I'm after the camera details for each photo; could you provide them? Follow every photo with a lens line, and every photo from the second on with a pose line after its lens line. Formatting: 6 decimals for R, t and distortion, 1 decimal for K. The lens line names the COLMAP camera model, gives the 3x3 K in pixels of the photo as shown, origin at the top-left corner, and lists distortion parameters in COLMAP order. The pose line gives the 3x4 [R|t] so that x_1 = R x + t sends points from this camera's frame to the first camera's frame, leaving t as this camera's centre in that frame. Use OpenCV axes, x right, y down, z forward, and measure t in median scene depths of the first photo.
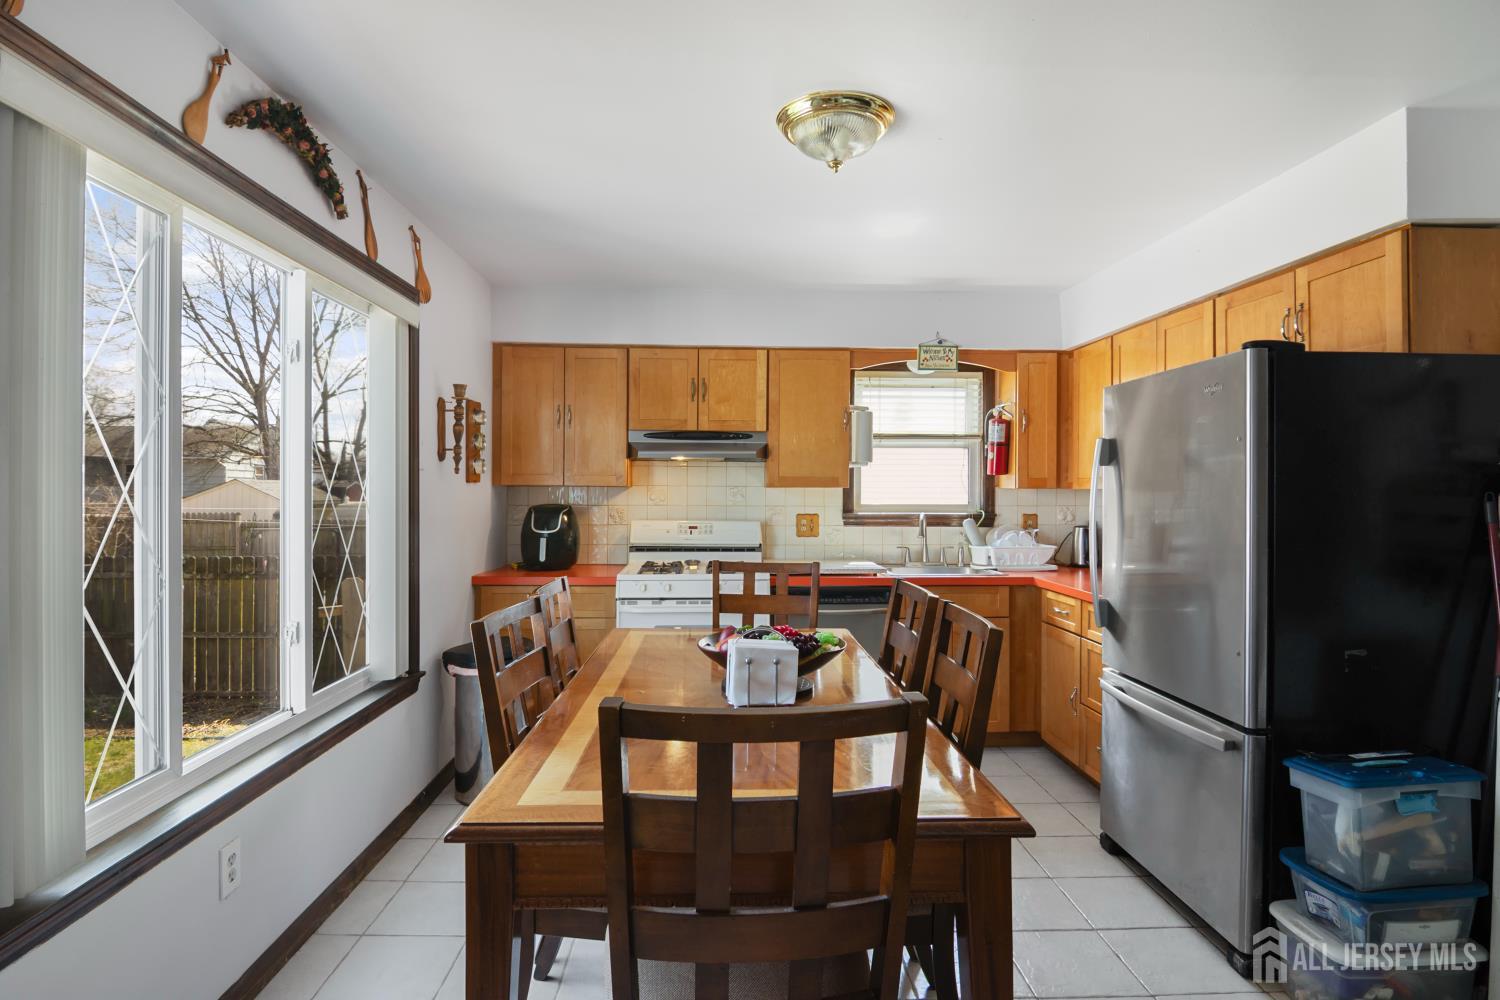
lens RADIAL K [[773.4, 0, 732.1], [0, 773.4, 494.1], [0, 0, 1]] dist [-0.007762, -0.009193]
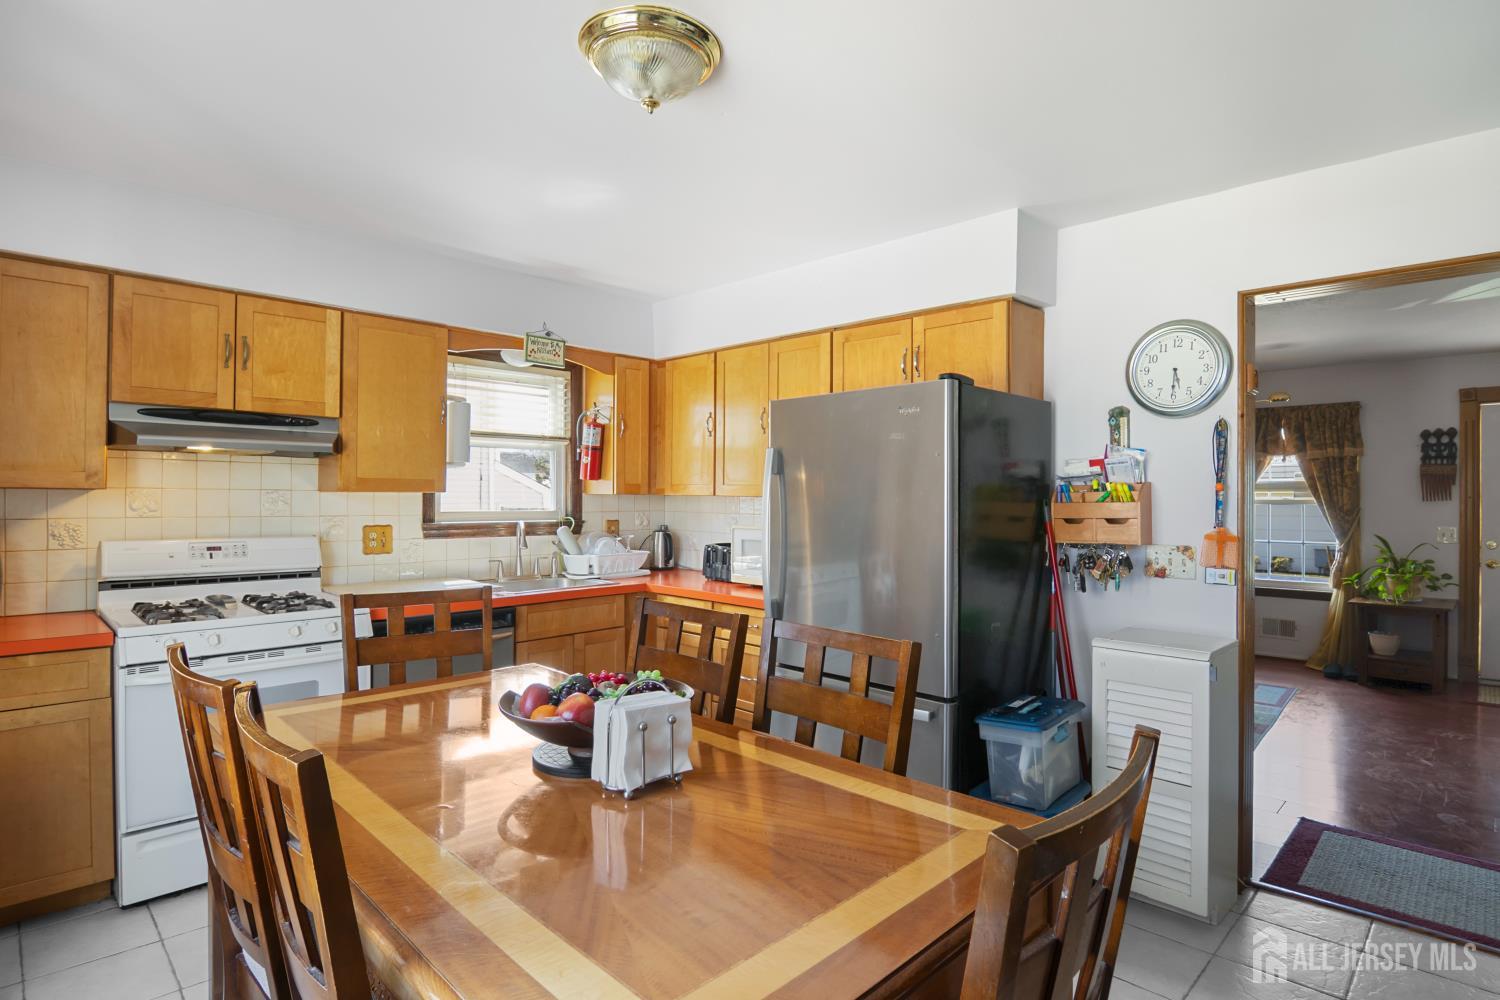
lens RADIAL K [[773.4, 0, 748.1], [0, 773.4, 497.0], [0, 0, 1]] dist [-0.007762, -0.009193]
pose [[0.723479, 0.000872, 0.690345, -0.188605], [0.000178, 0.999999, -0.001450, -0.002387], [-0.690346, 0.001172, 0.723478, 0.173242]]
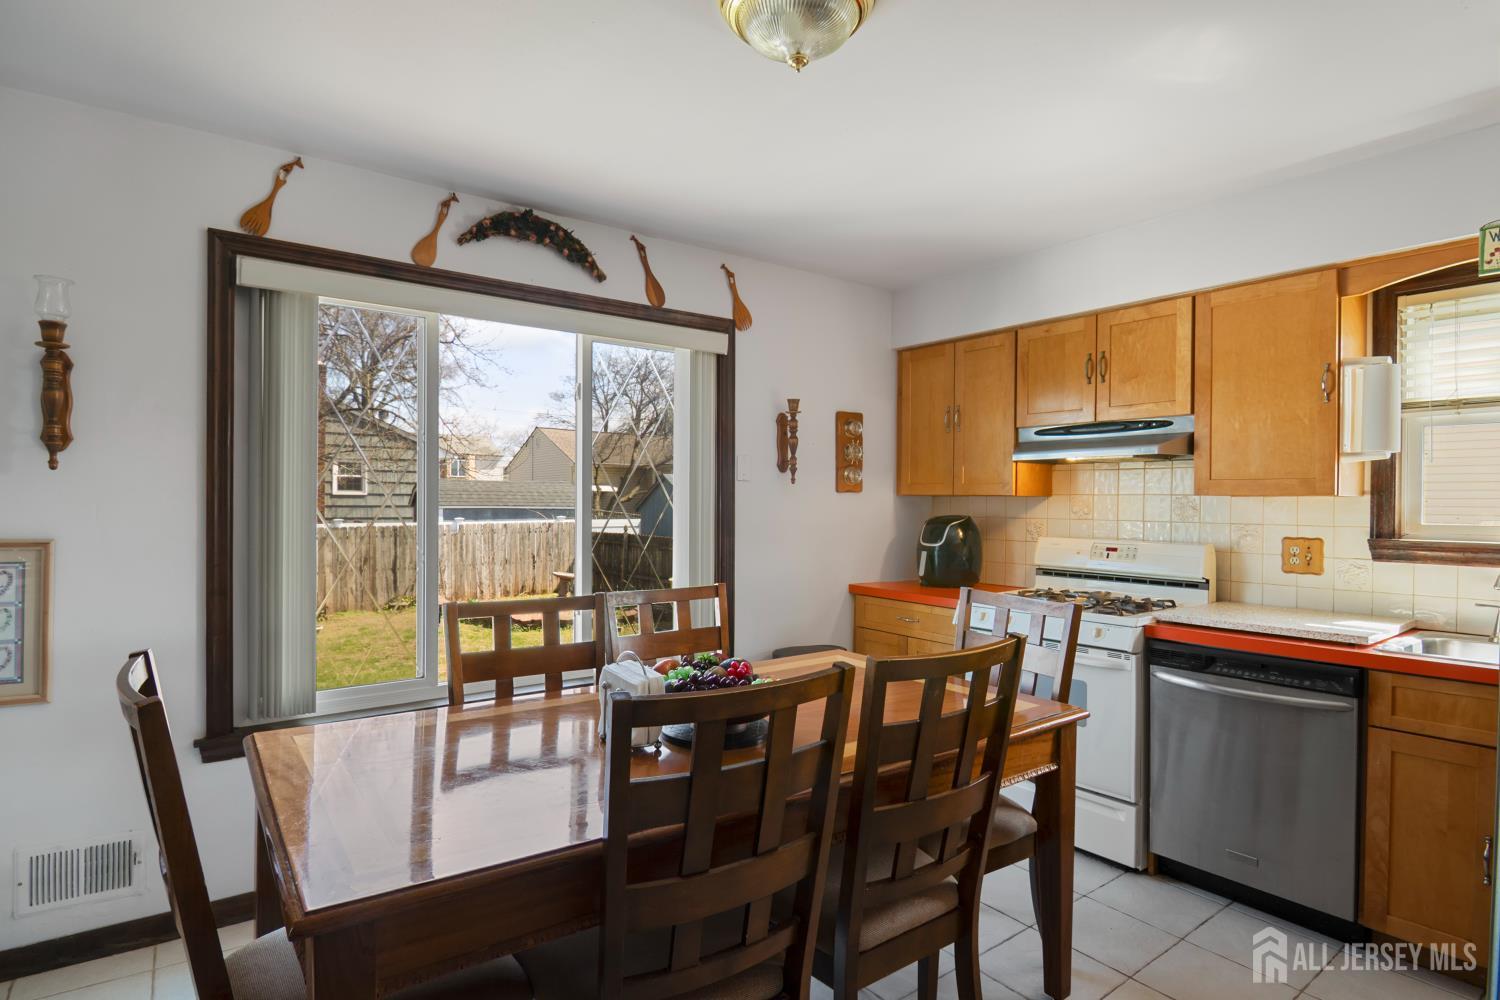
lens RADIAL K [[773.4, 0, 736.0], [0, 773.4, 505.7], [0, 0, 1]] dist [-0.007762, -0.009193]
pose [[0.565776, 0.003828, -0.824550, 0.381769], [-0.007389, 0.999973, -0.000427, 0.003232], [0.824526, 0.006334, 0.565788, 0.276963]]
